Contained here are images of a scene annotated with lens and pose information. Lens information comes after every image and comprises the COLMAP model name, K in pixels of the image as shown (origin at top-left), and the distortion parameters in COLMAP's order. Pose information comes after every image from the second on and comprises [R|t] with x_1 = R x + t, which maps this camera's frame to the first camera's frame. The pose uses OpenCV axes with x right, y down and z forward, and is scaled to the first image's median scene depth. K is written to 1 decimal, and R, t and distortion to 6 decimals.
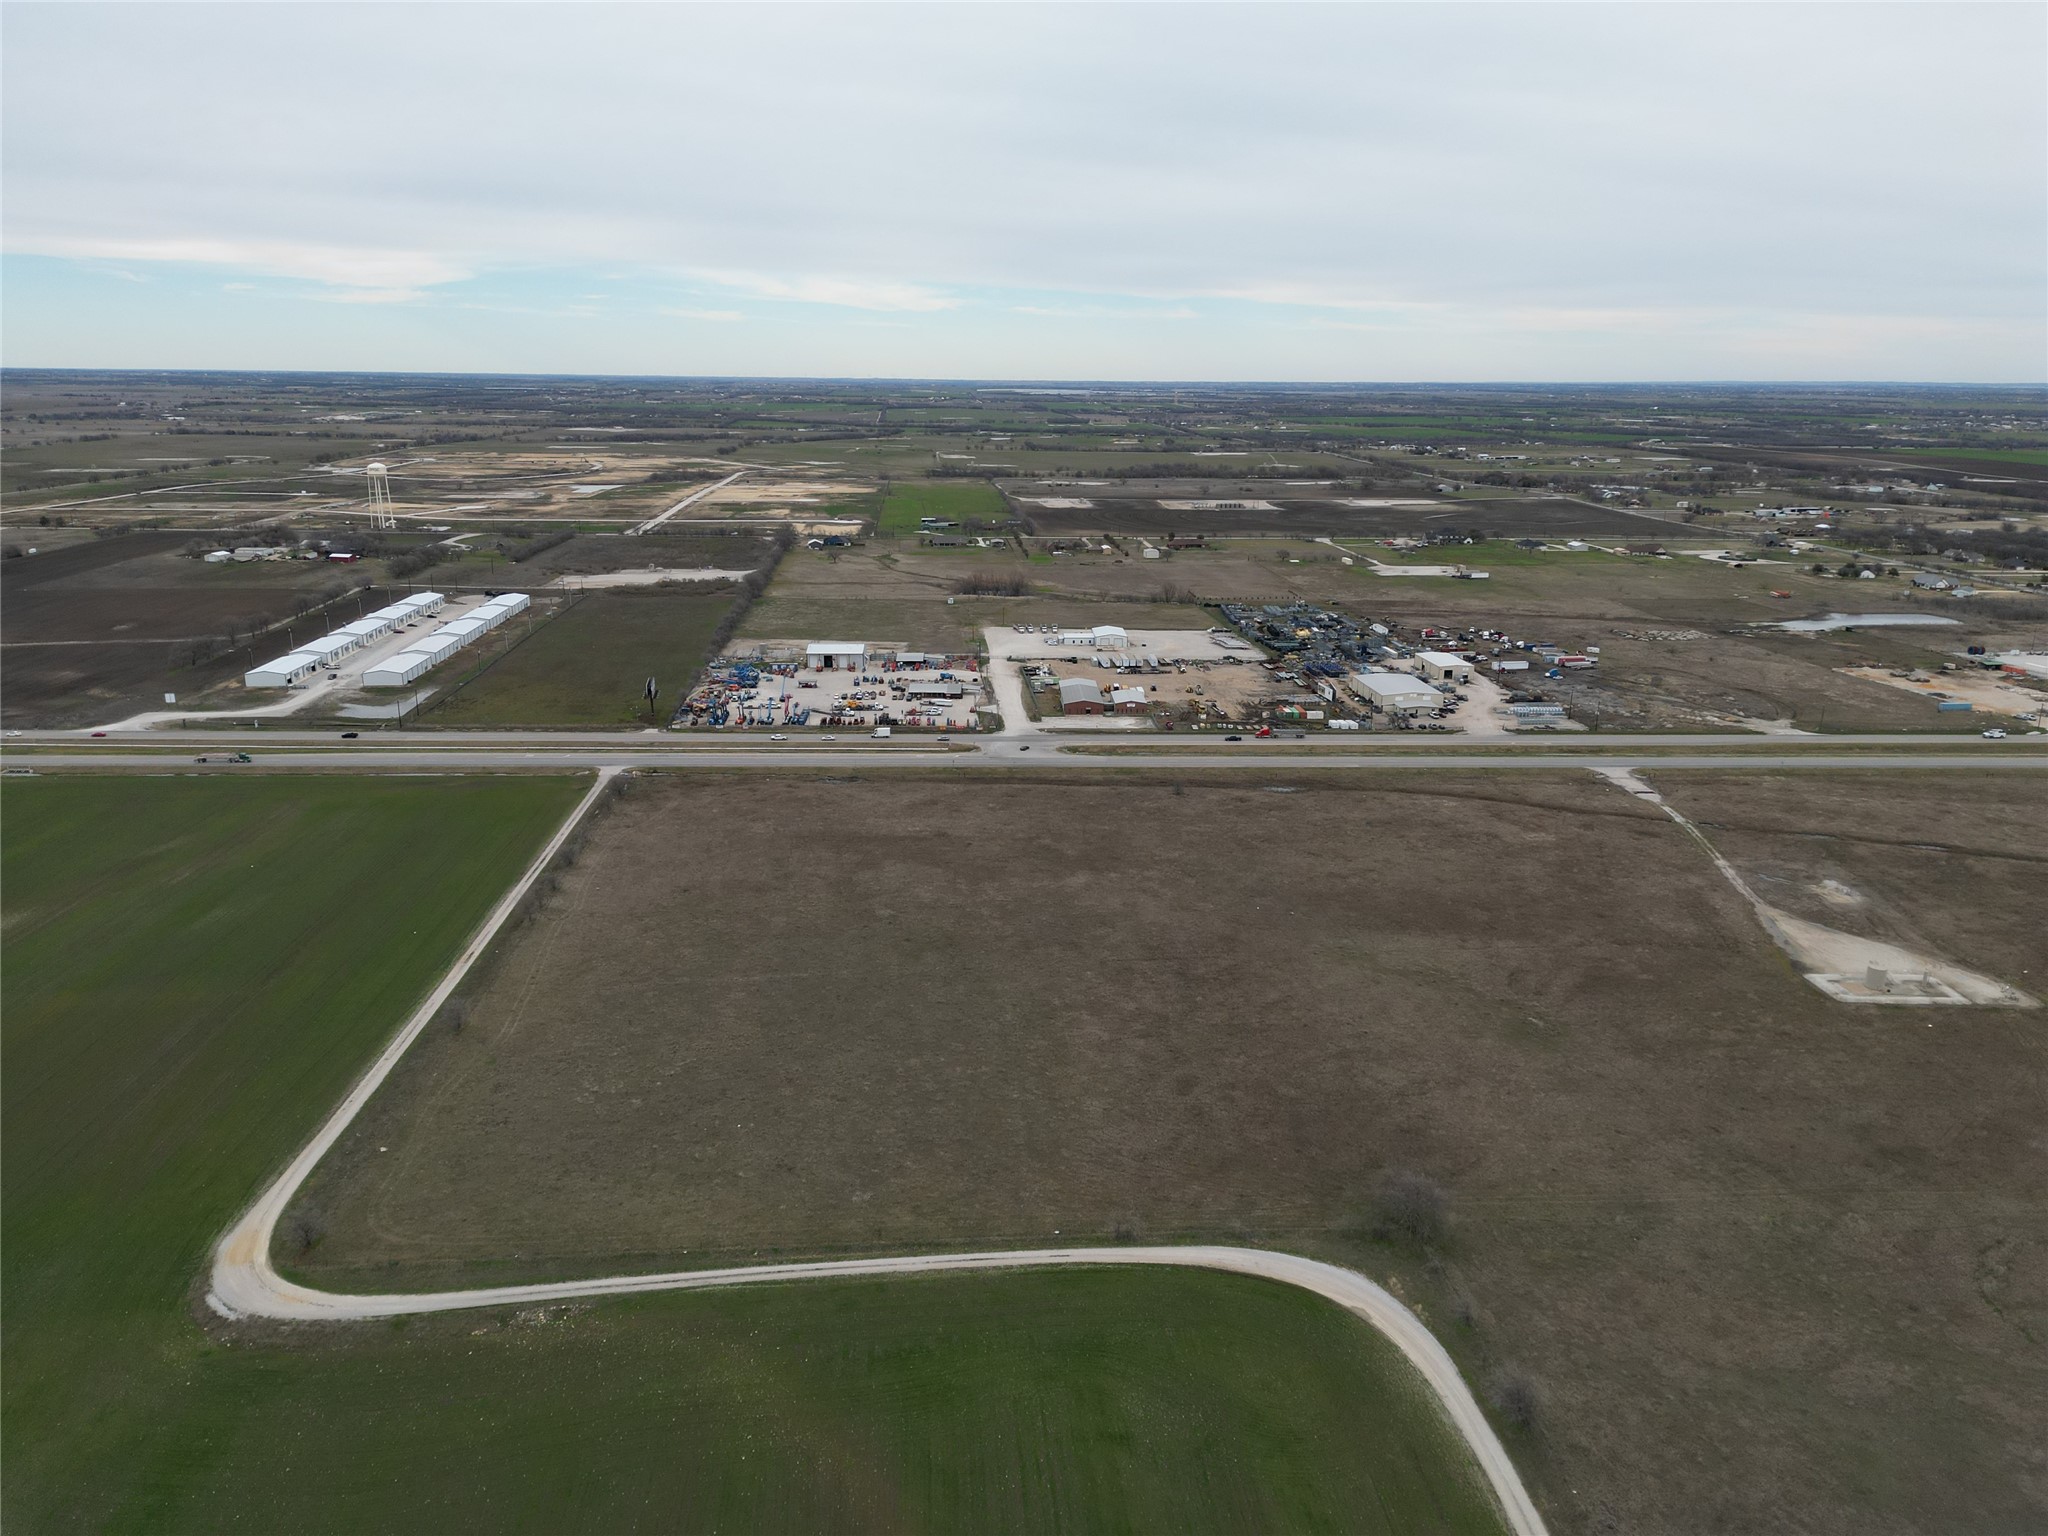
lens RADIAL K [[1426.2, 0, 1030.2], [0, 1426.2, 769.3], [0, 0, 1]] dist [0.089437, -0.090666]
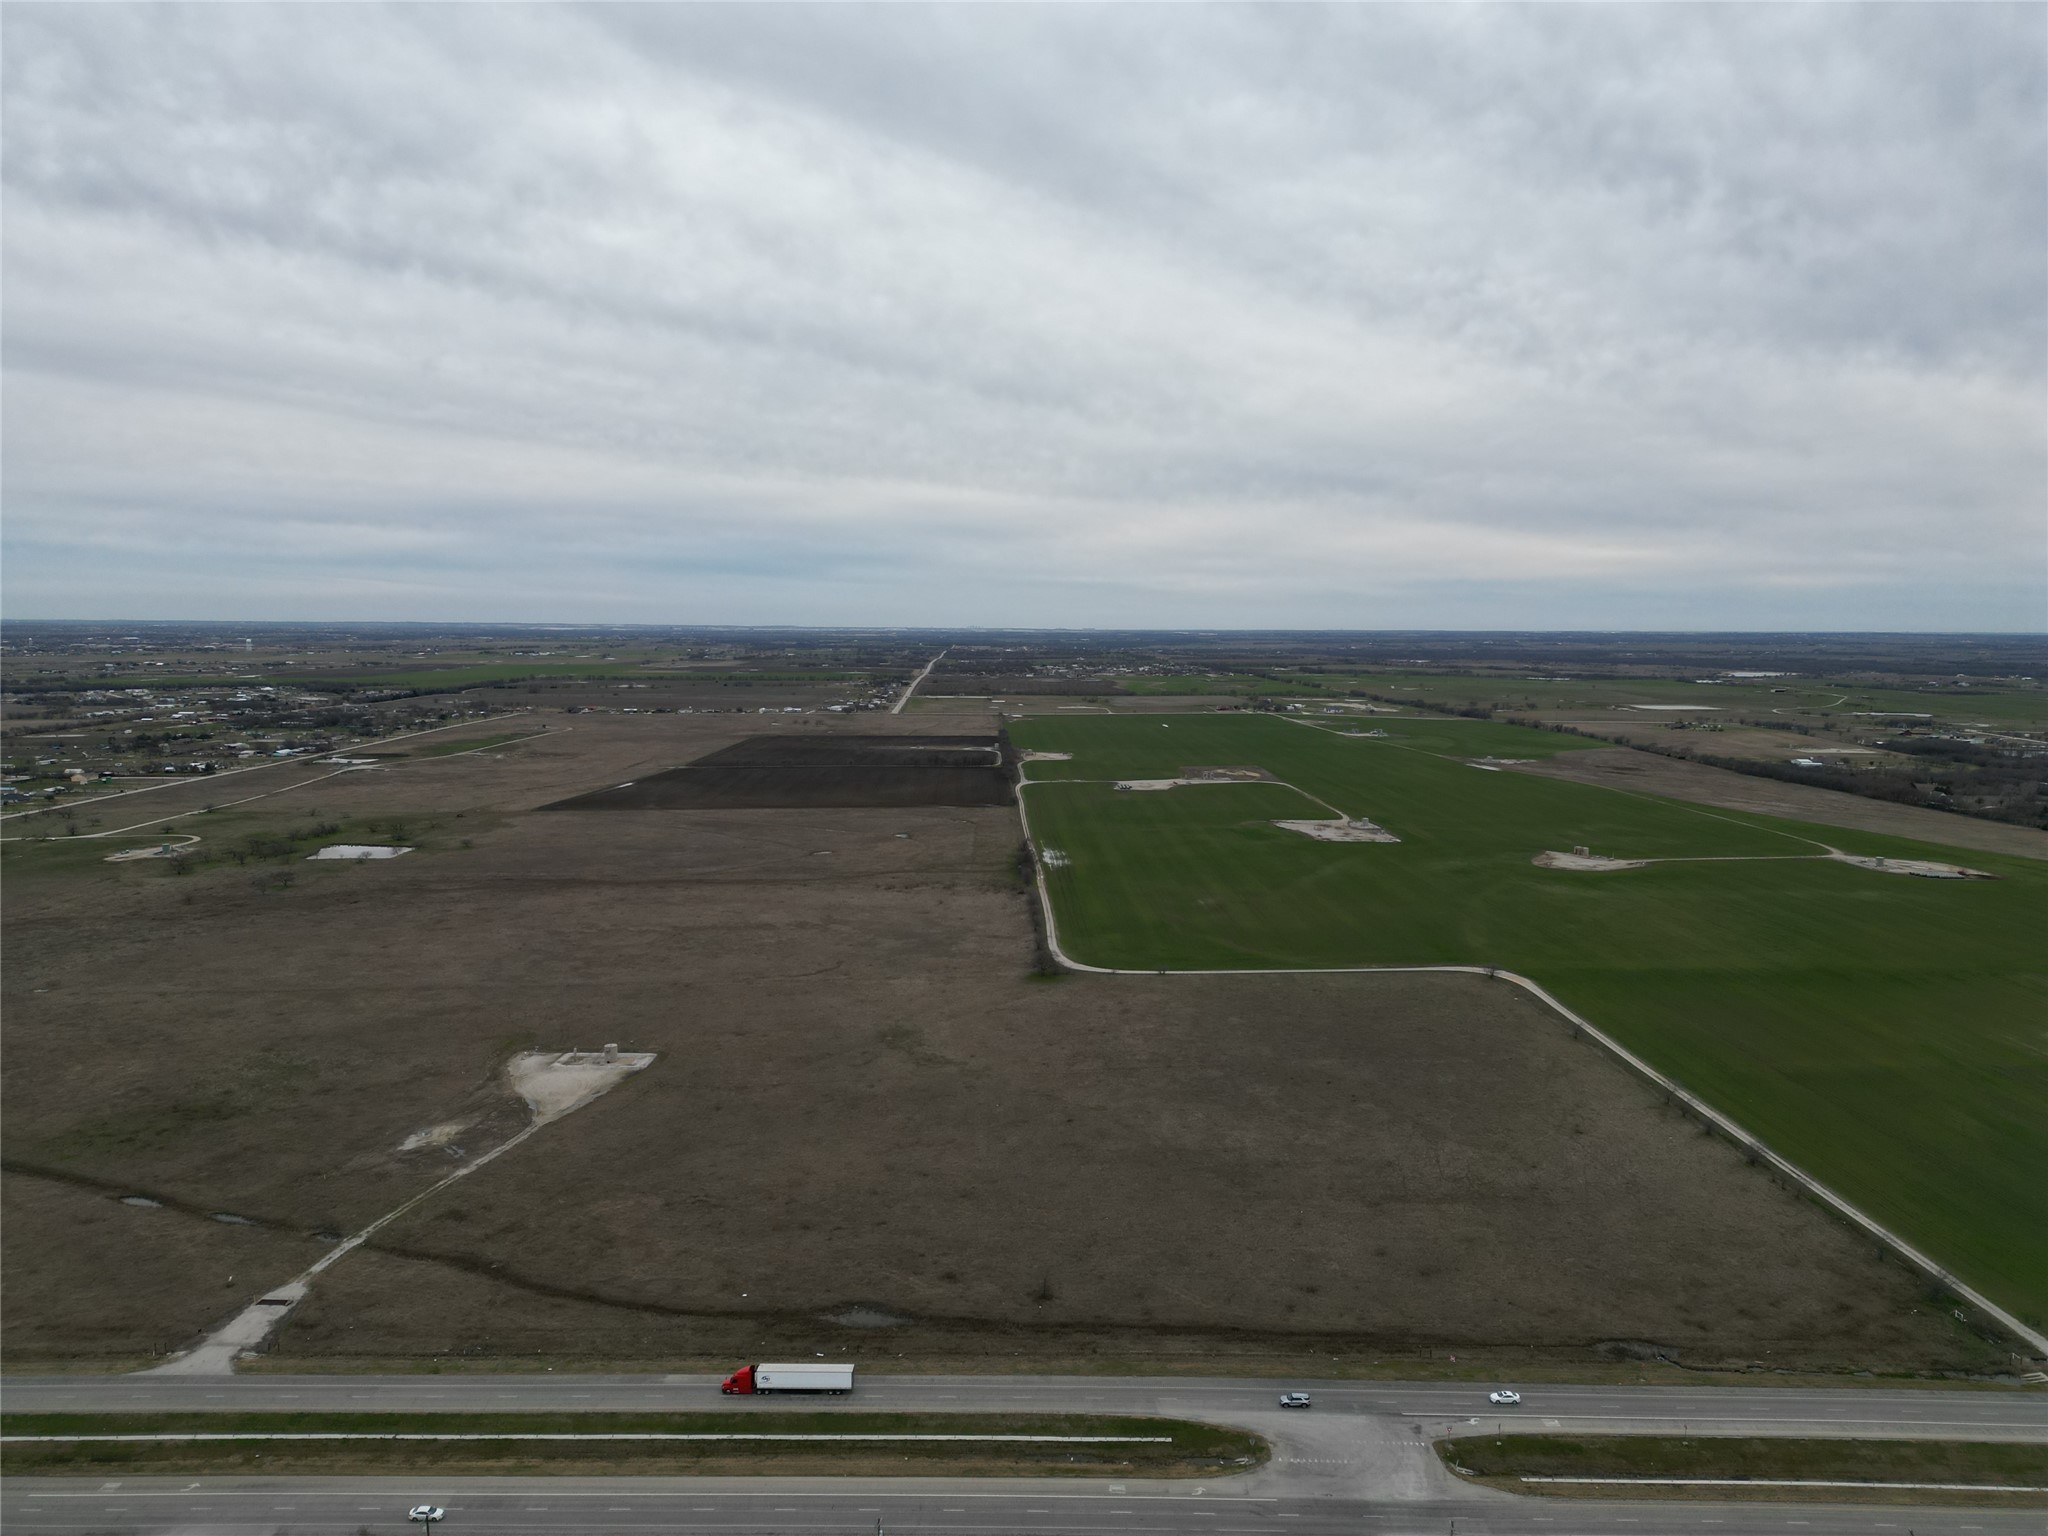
lens RADIAL K [[1426.2, 0, 1030.2], [0, 1426.2, 769.3], [0, 0, 1]] dist [0.089437, -0.090666]
pose [[-0.998654, -0.020433, 0.047677, 0.096756], [-0.001677, 0.931388, 0.364024, -0.481050], [-0.051844, 0.363454, -0.930168, 1.703401]]
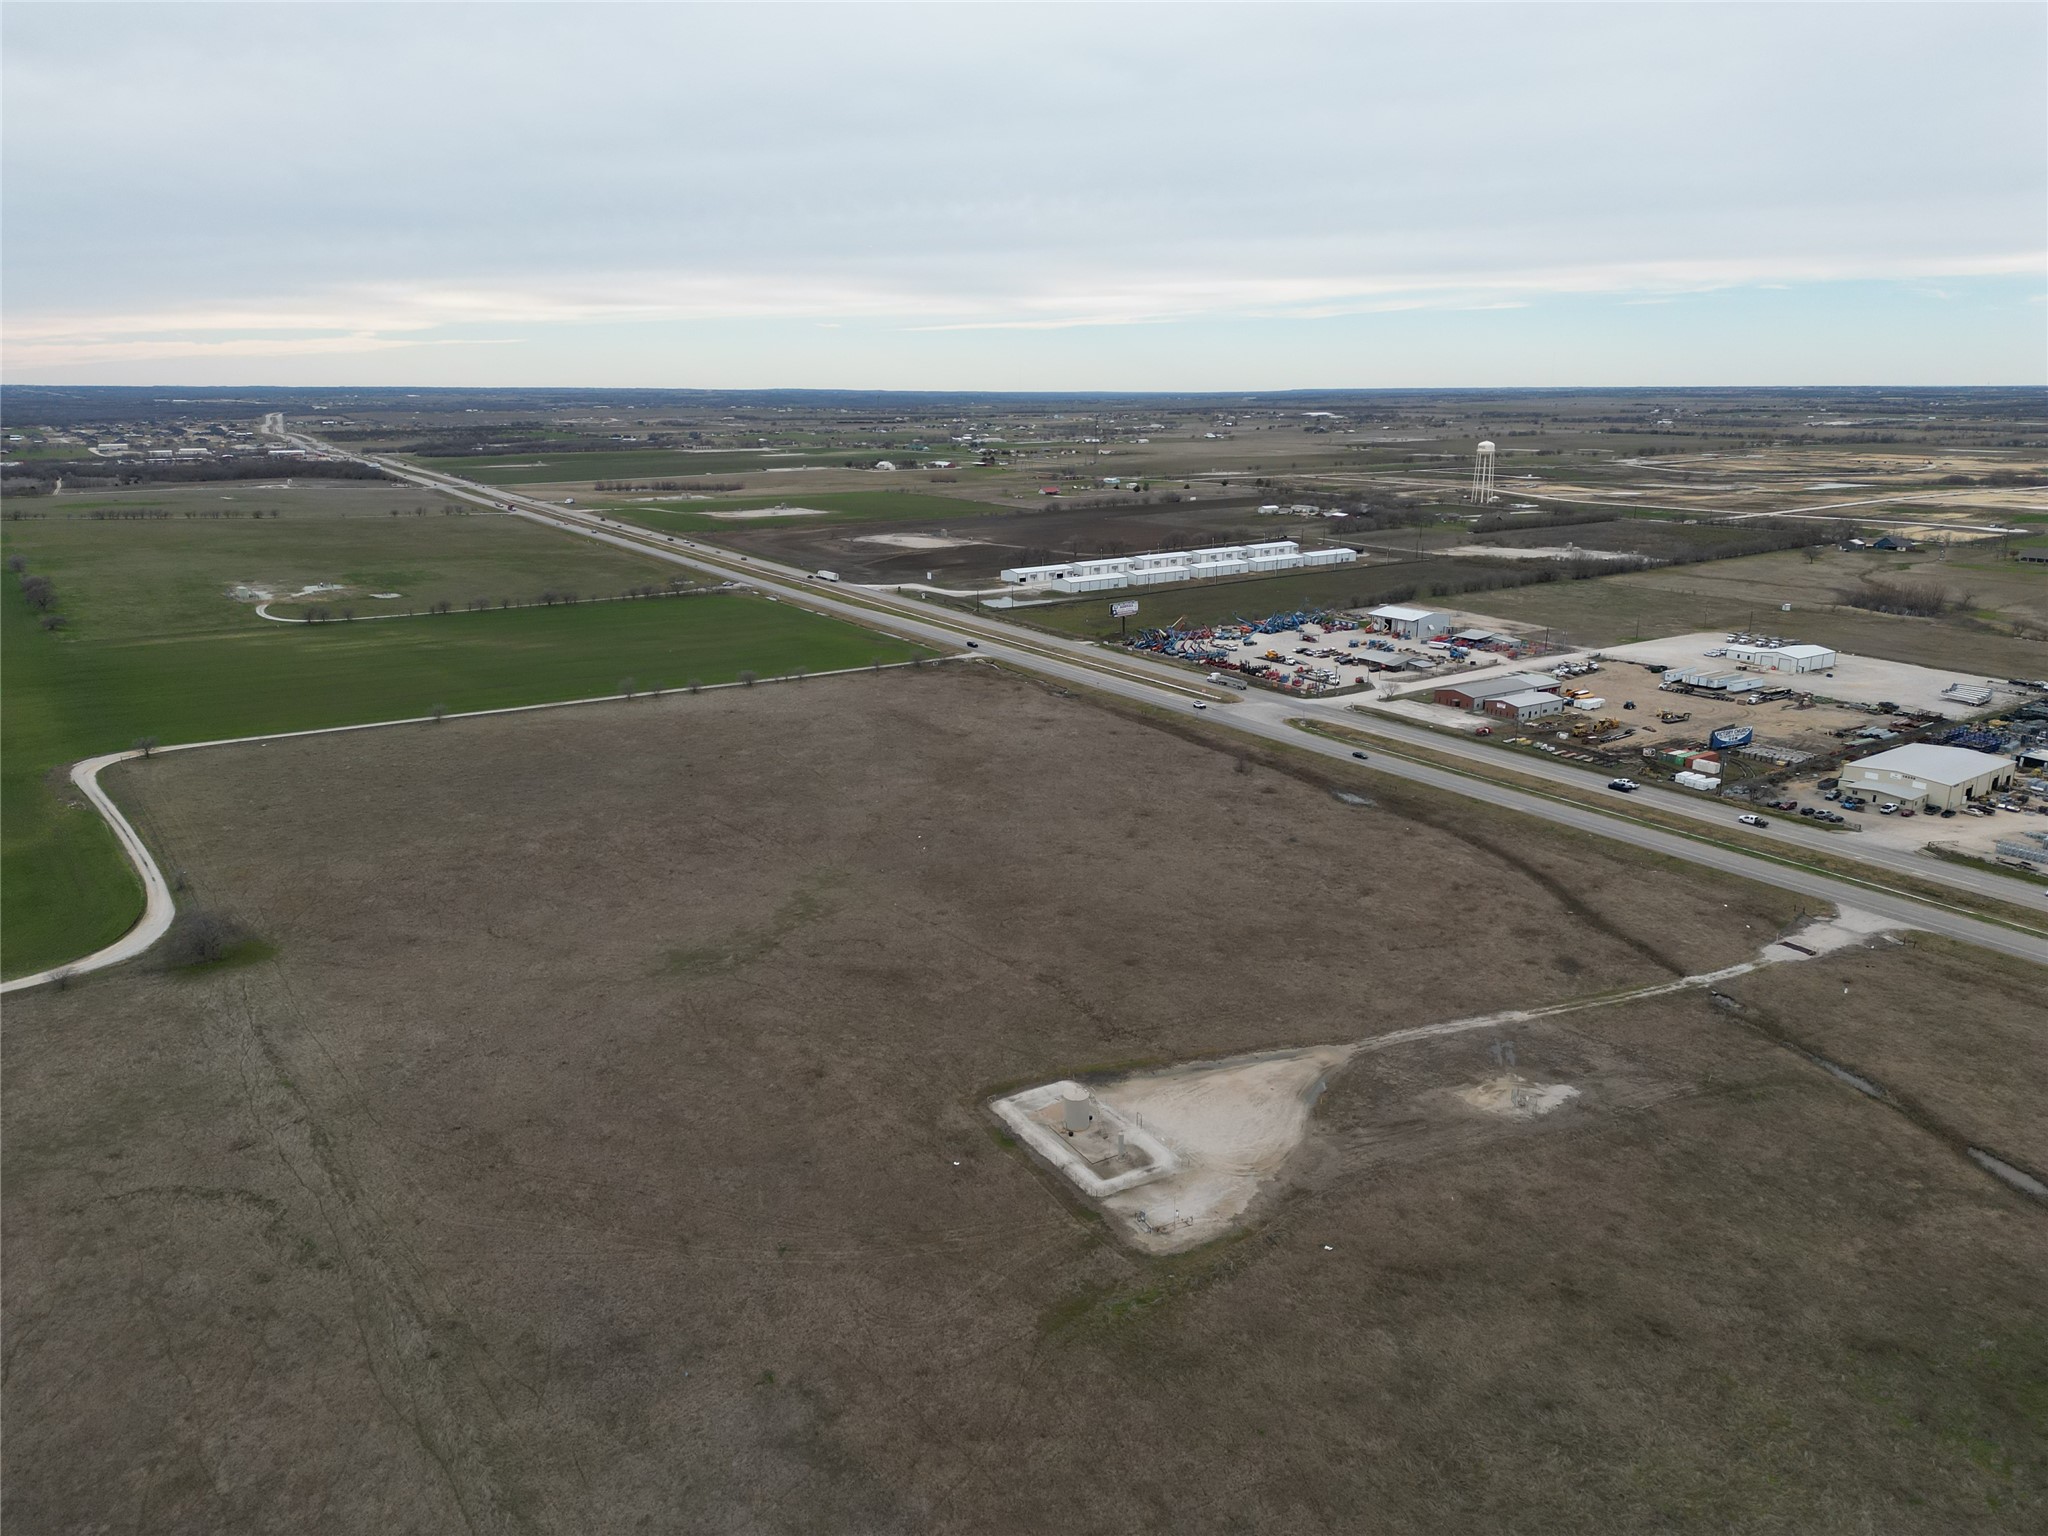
lens RADIAL K [[1426.2, 0, 1030.2], [0, 1426.2, 769.3], [0, 0, 1]] dist [0.089437, -0.090666]
pose [[0.523794, 0.215379, -0.824167, 0.845479], [-0.222420, 0.968526, 0.111746, -0.058424], [0.822295, 0.124779, 0.555213, 0.476332]]
